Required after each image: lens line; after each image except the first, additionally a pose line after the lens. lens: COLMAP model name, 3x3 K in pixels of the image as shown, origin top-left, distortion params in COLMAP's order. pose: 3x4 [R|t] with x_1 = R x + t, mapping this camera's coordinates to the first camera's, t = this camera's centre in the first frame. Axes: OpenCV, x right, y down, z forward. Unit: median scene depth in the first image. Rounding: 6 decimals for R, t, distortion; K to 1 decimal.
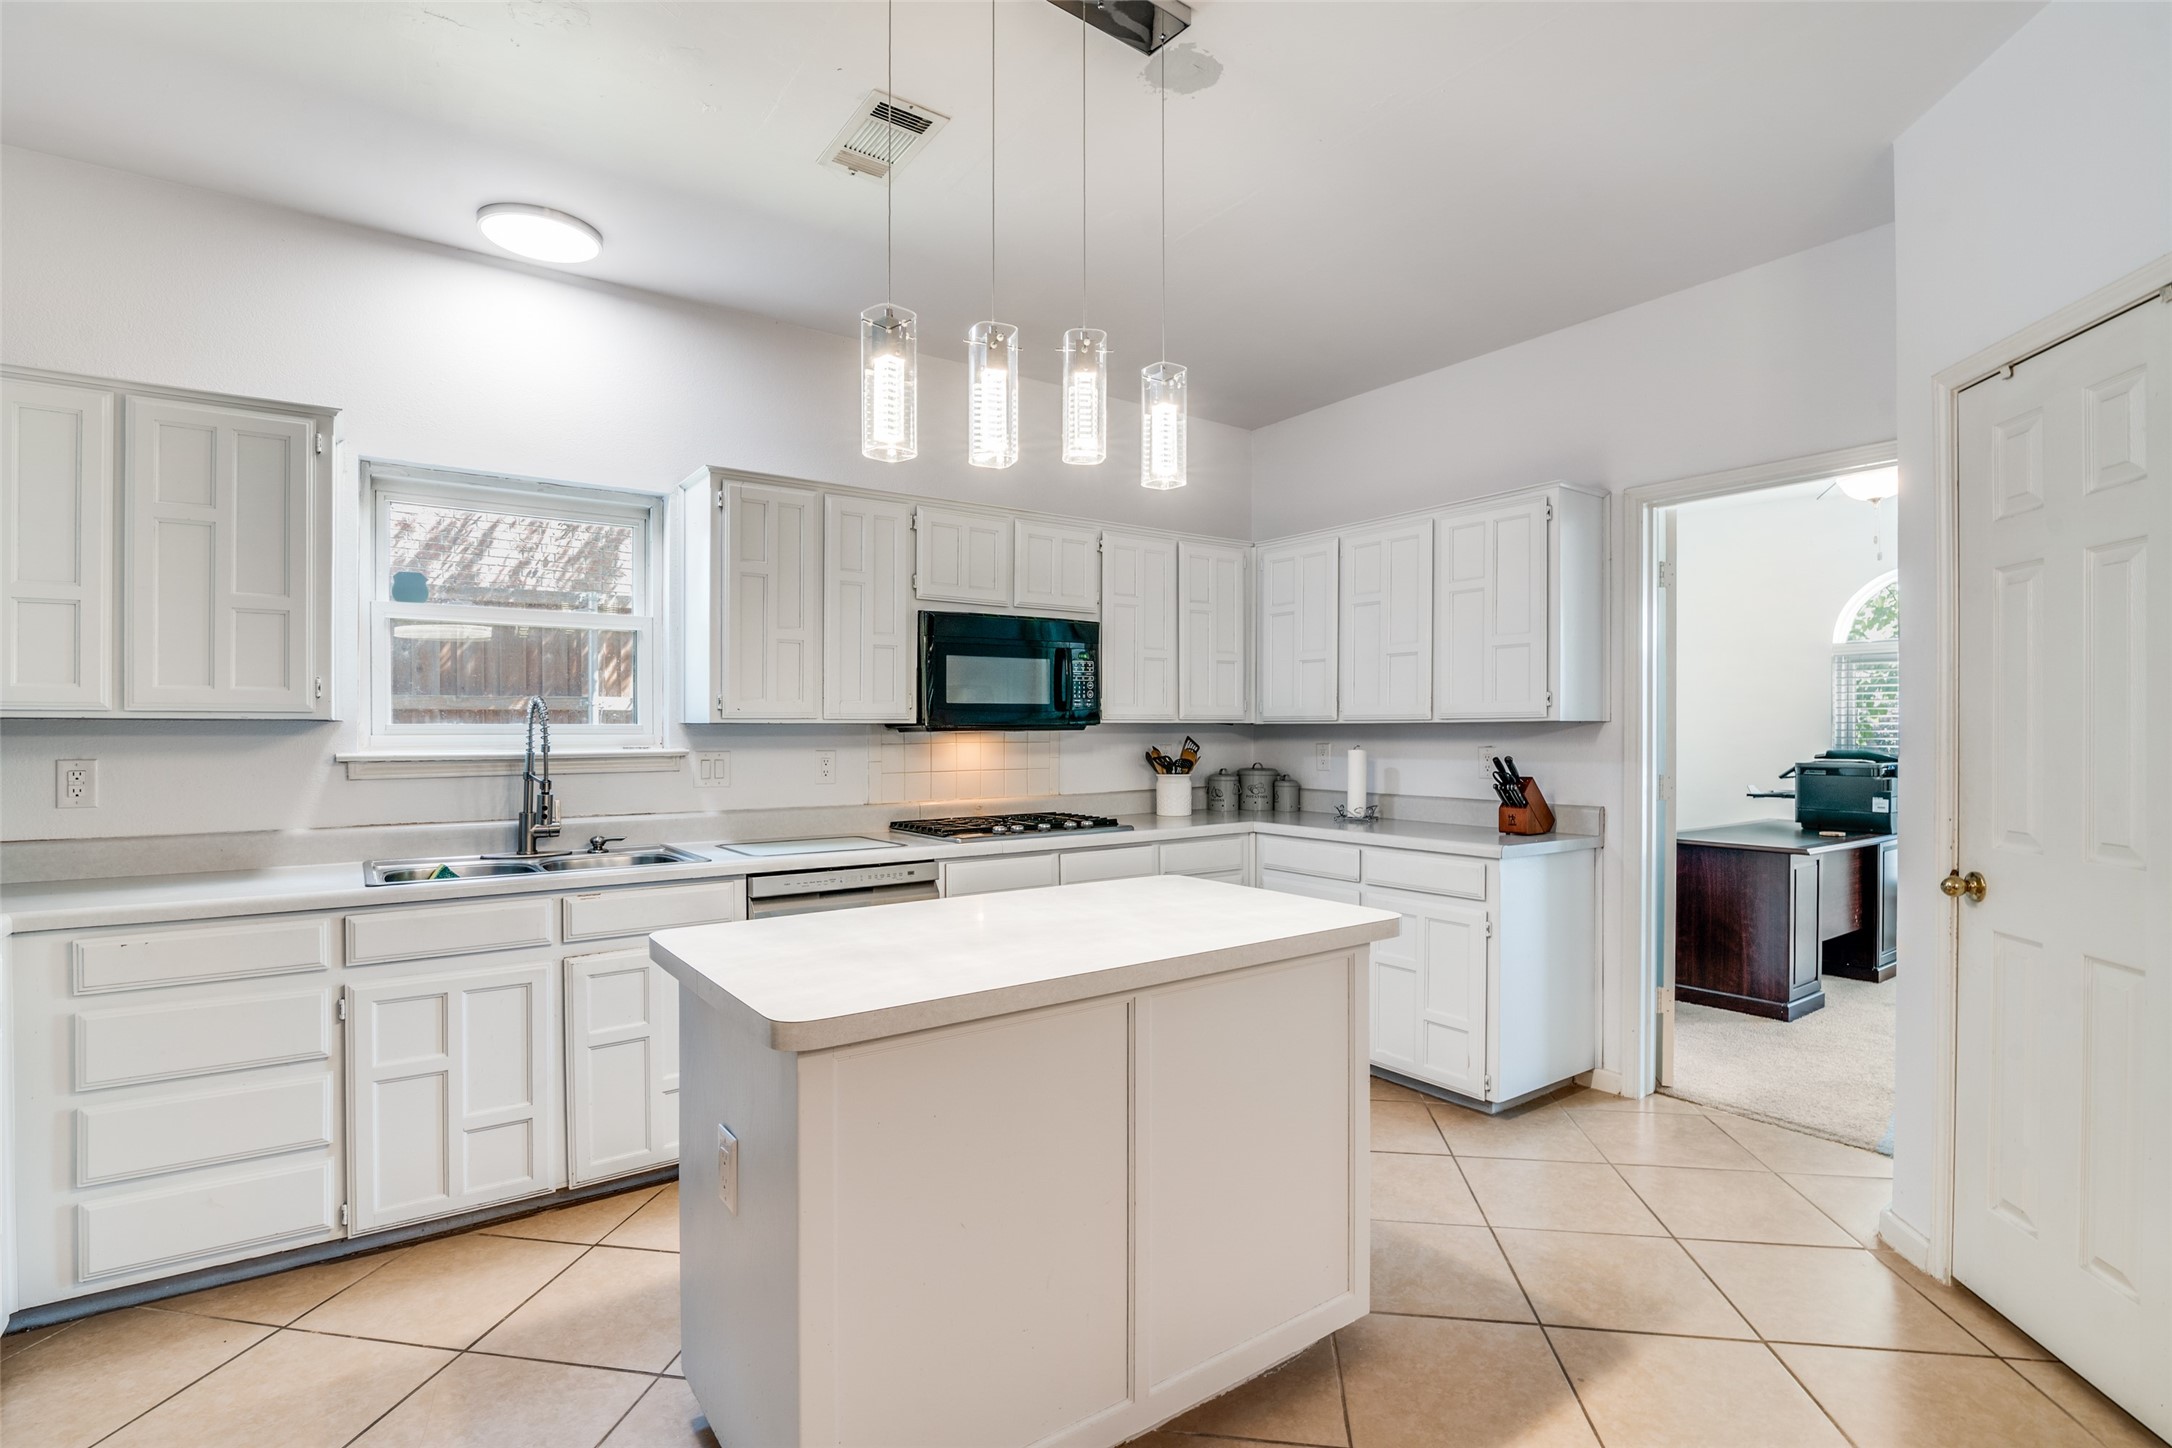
lens RADIAL K [[1008.9, 0, 1076.6], [0, 1008.9, 733.3], [0, 0, 1]] dist [-0.015908, -0.000142]
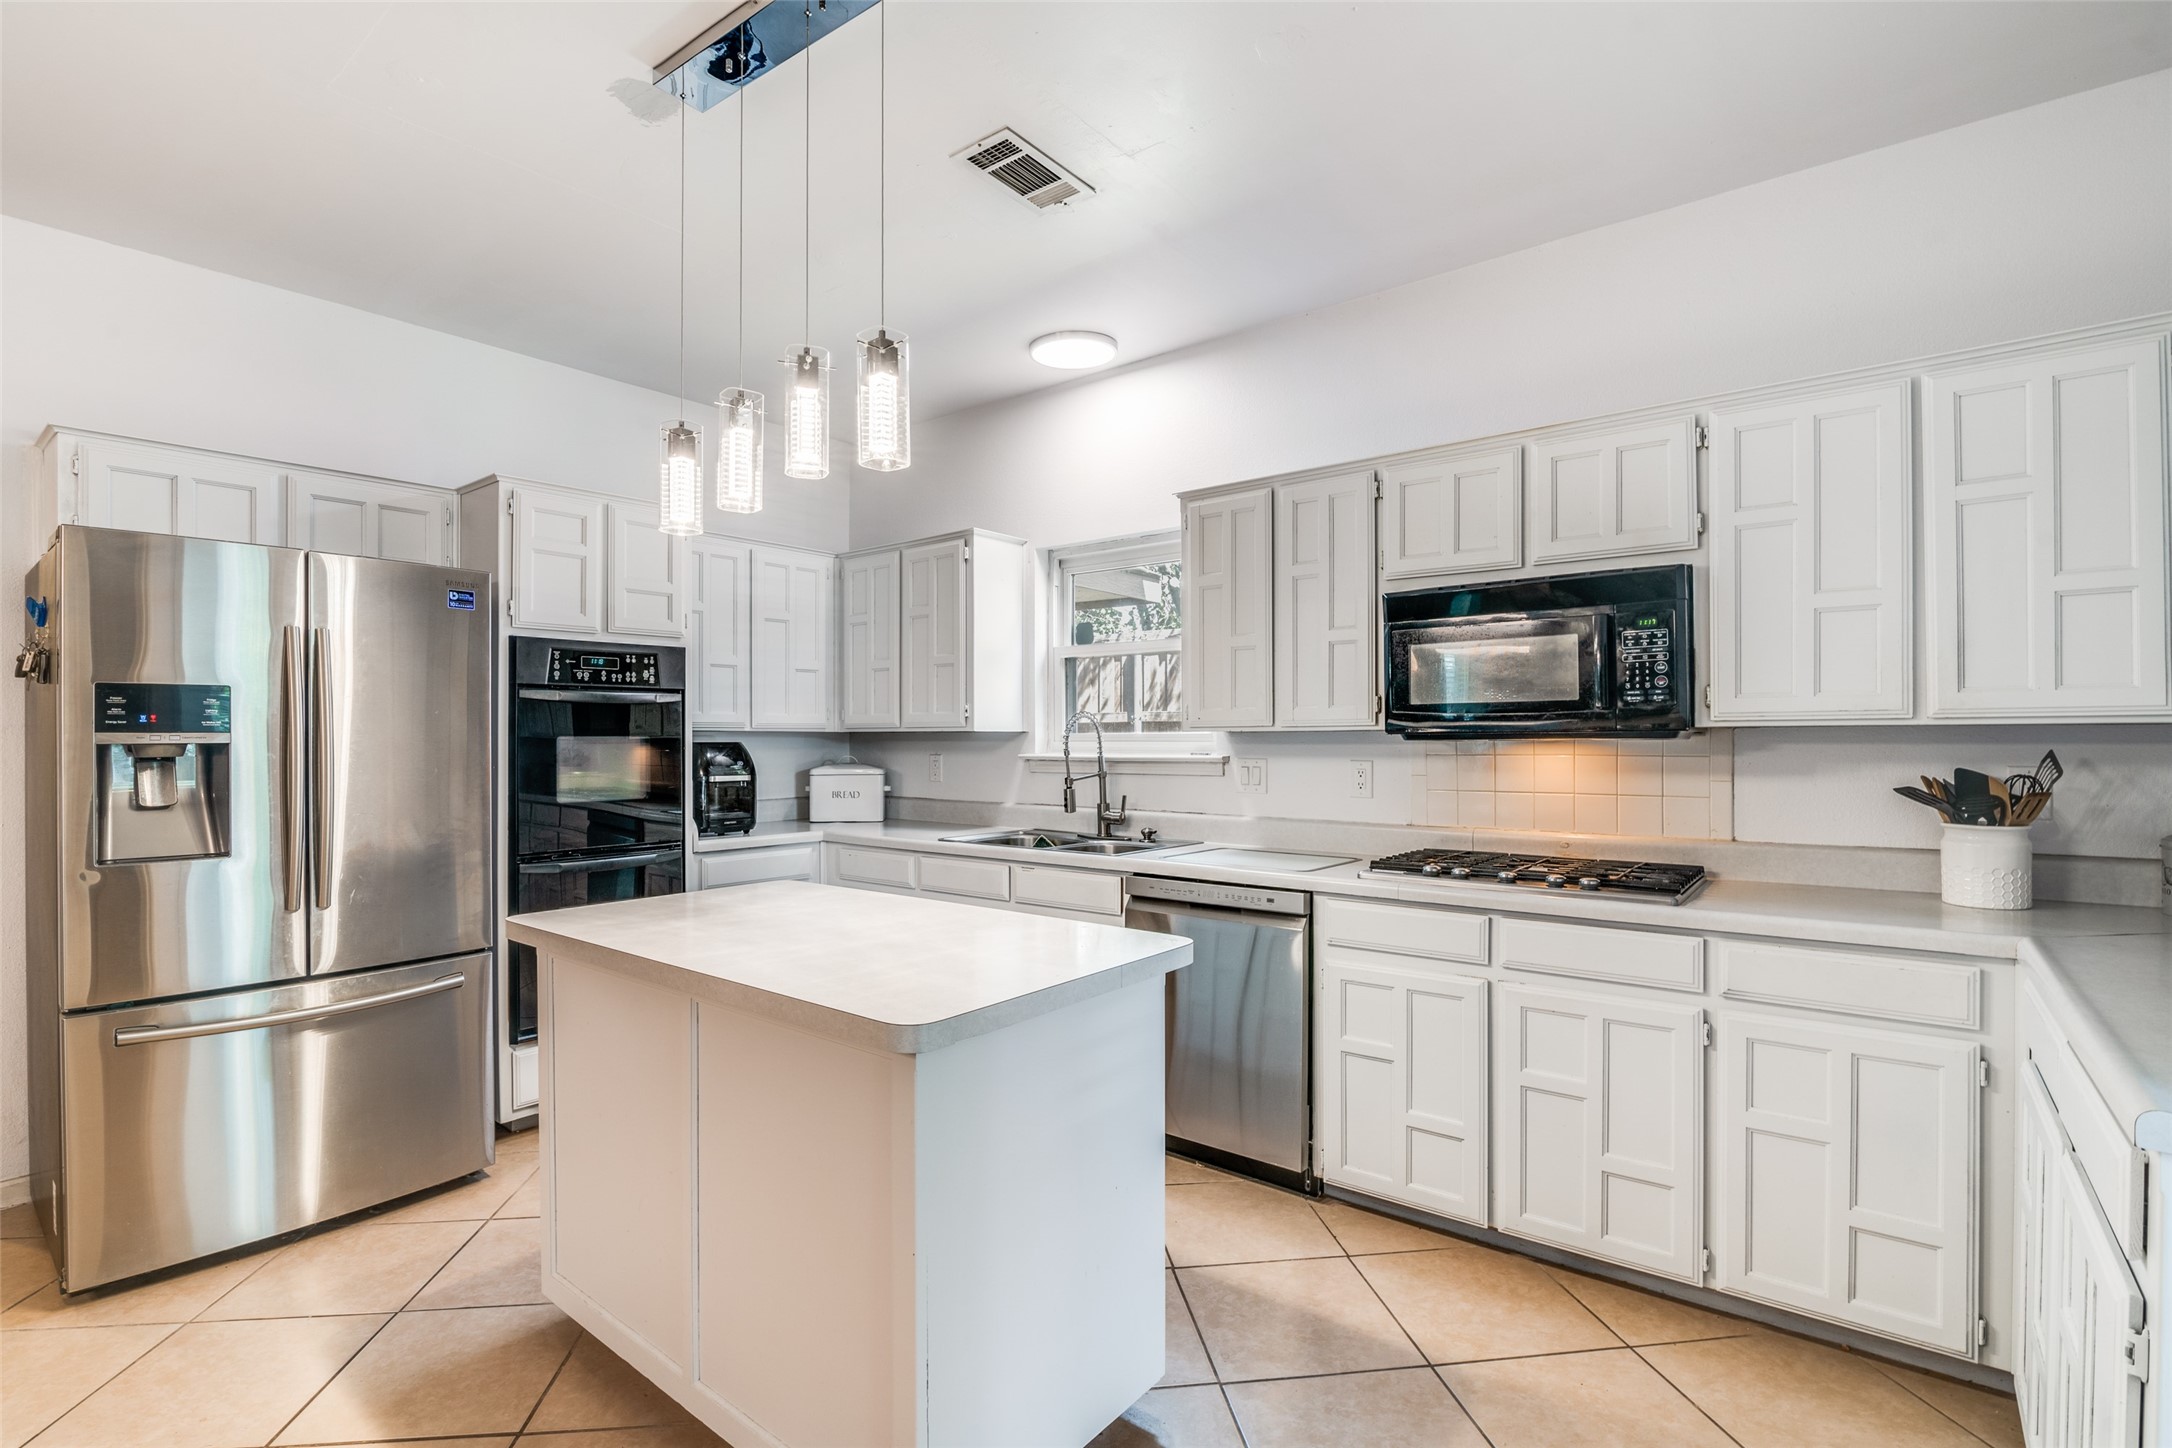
lens RADIAL K [[1008.9, 0, 1079.1], [0, 1008.9, 729.7], [0, 0, 1]] dist [-0.015908, -0.000142]
pose [[0.272760, -0.005992, -0.962063, 0.577964], [-0.001268, 0.999977, -0.006588, -0.004346], [0.962081, 0.003016, 0.272746, 0.539723]]
